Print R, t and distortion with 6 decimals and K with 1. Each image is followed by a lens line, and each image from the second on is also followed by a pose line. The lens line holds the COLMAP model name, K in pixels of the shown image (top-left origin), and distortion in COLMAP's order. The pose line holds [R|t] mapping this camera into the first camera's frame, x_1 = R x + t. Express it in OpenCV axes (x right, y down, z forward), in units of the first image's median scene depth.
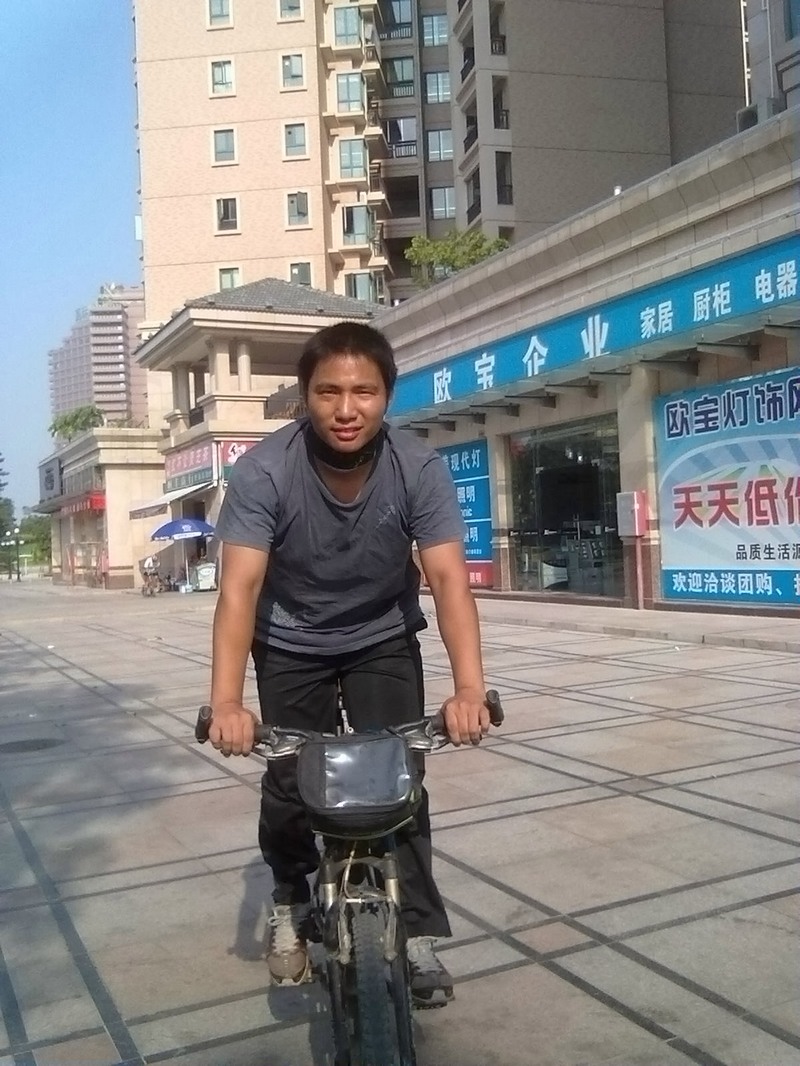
lens RADIAL K [[1052.4, 0, 400.0], [0, 1052.4, 533.0], [0, 0, 1]] dist [0.045174, -0.155671]
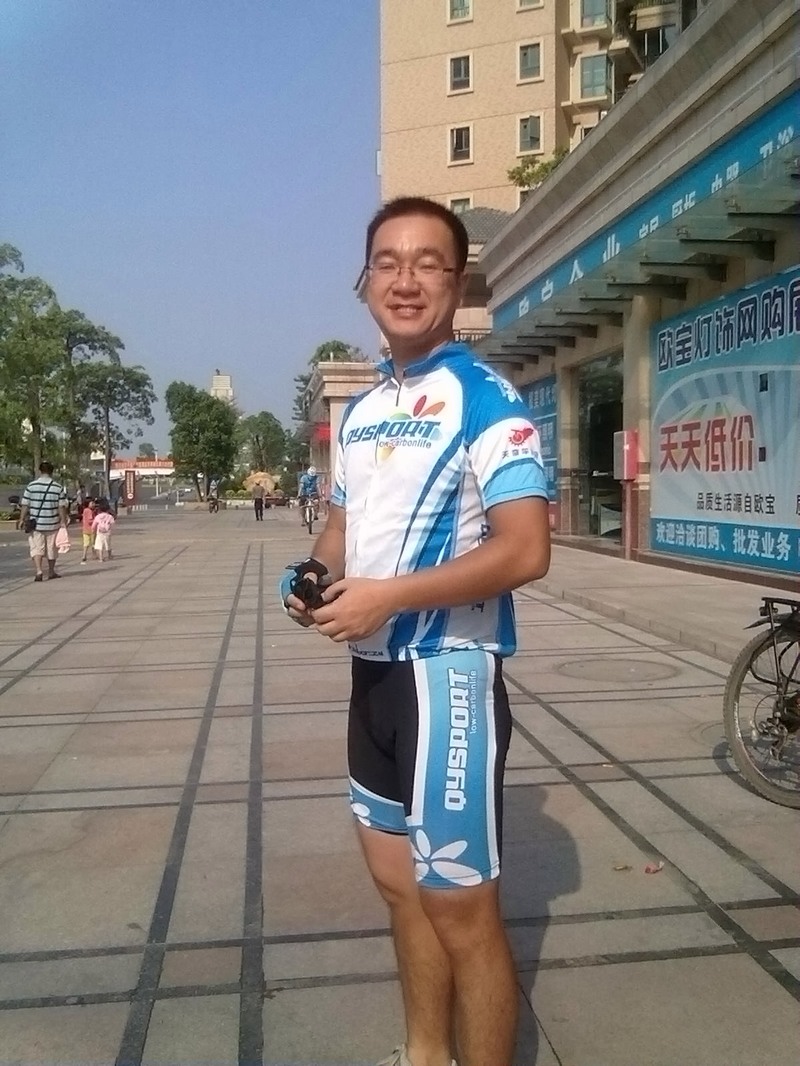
lens RADIAL K [[1052.4, 0, 400.0], [0, 1052.4, 533.0], [0, 0, 1]] dist [0.045174, -0.155671]
pose [[0.948734, 0.050643, -0.311991, 0.310288], [-0.031625, 0.997337, 0.065721, -0.004693], [0.314488, -0.052485, 0.947809, 0.069883]]
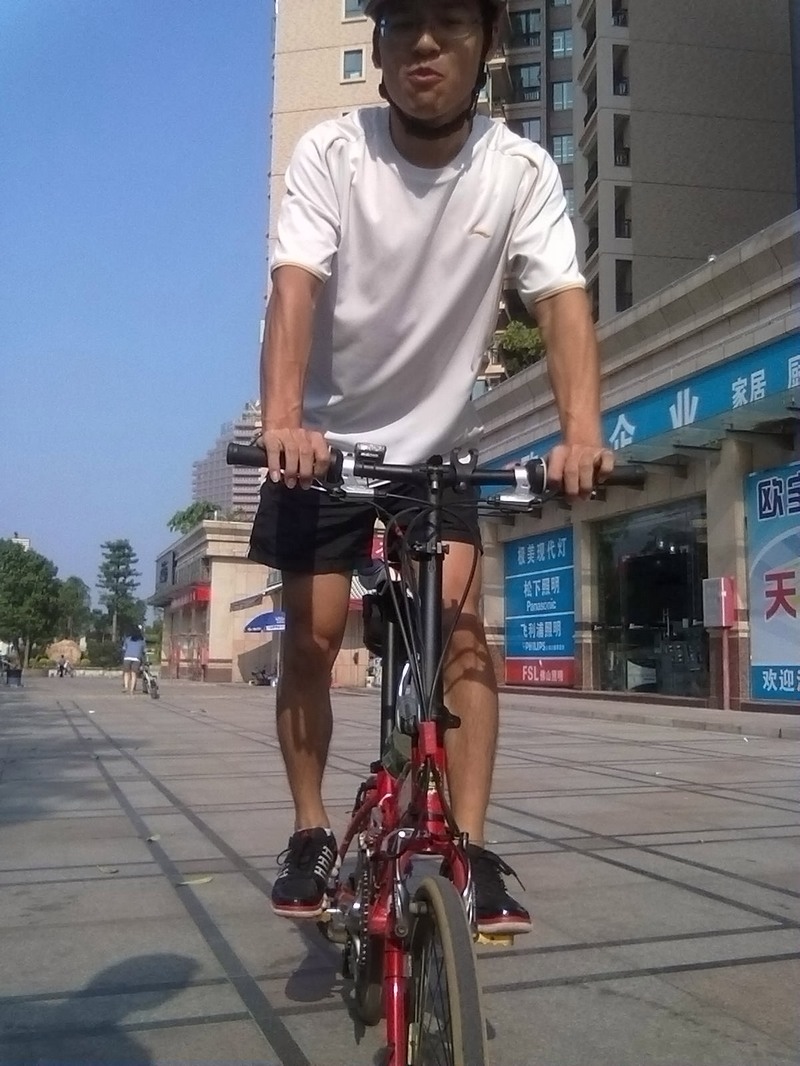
lens RADIAL K [[1052.4, 0, 400.0], [0, 1052.4, 533.0], [0, 0, 1]] dist [0.045174, -0.155671]
pose [[0.991499, 0.041335, -0.123375, 0.056682], [-0.055107, 0.992359, -0.110393, 0.036104], [0.117869, 0.116253, 0.986201, 0.068937]]
